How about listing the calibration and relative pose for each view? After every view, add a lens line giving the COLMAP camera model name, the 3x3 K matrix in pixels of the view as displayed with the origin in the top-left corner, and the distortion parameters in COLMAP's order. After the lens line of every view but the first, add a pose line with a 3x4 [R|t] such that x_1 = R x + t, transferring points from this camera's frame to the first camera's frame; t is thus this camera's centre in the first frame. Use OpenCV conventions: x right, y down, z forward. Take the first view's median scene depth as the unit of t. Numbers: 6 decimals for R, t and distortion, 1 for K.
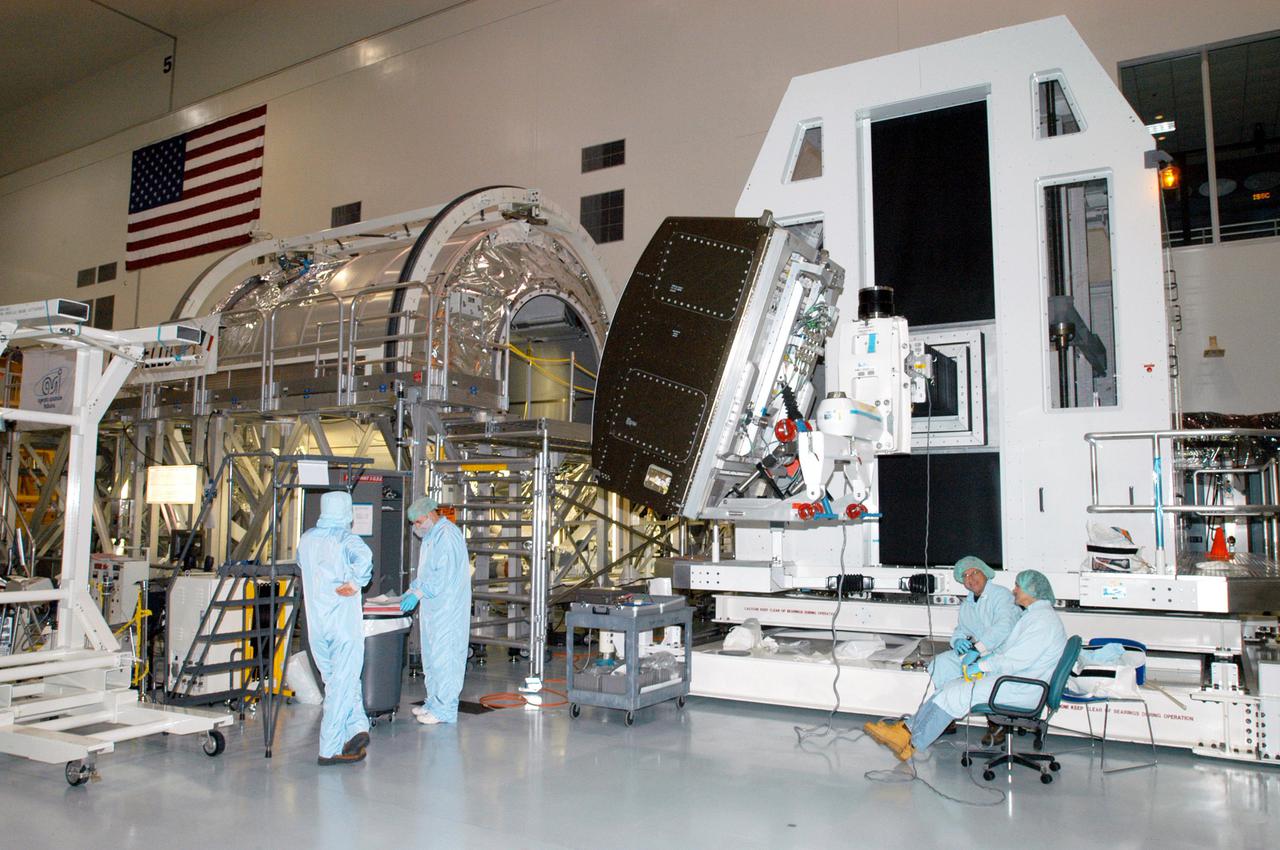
lens RADIAL K [[976.9, 0, 640.0], [0, 976.9, 425.0], [0, 0, 1]] dist [-0.060733, 0.040649]
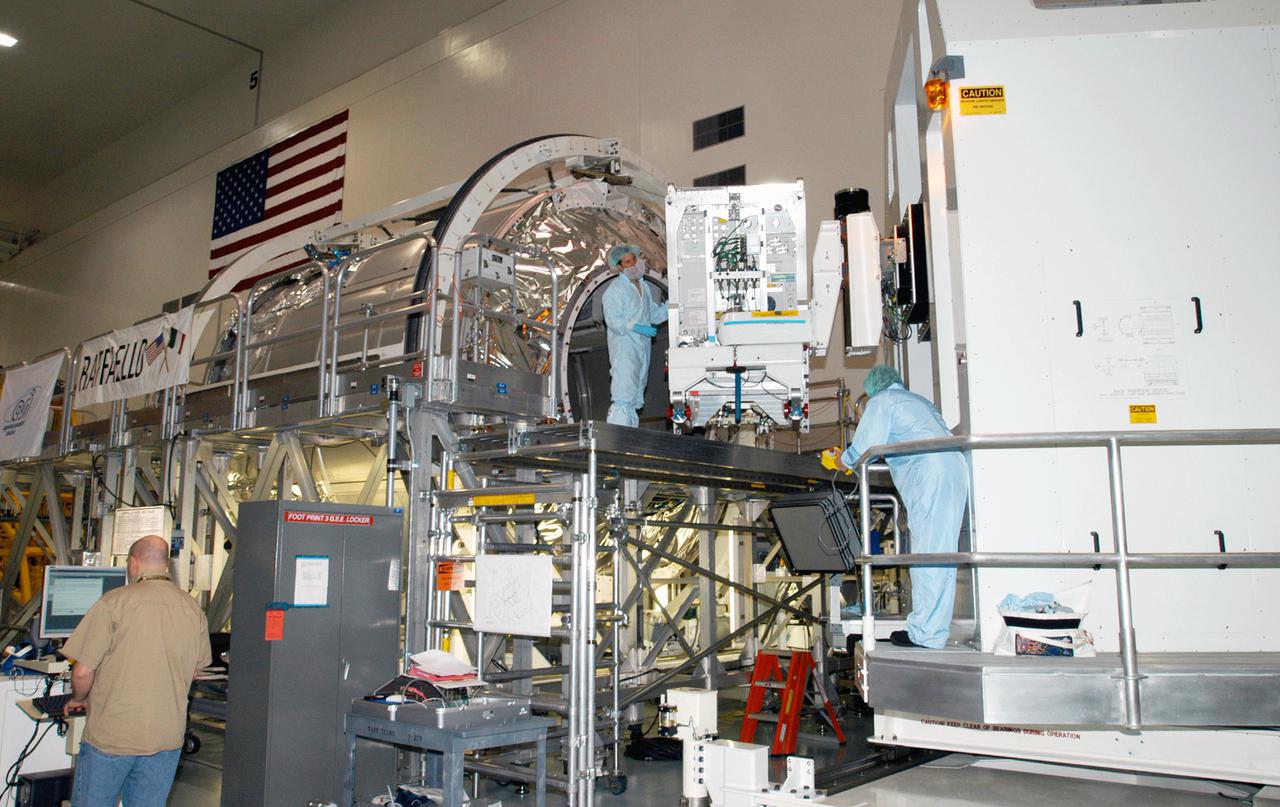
lens RADIAL K [[1024.8, 0, 636.4], [0, 1024.8, 382.9], [0, 0, 1]] dist [-0.052402, 0.001735]
pose [[0.988530, -0.033185, -0.147335, 0.021702], [0.020869, 0.996217, -0.084361, 0.017402], [0.149577, 0.080318, 0.985482, 0.227435]]
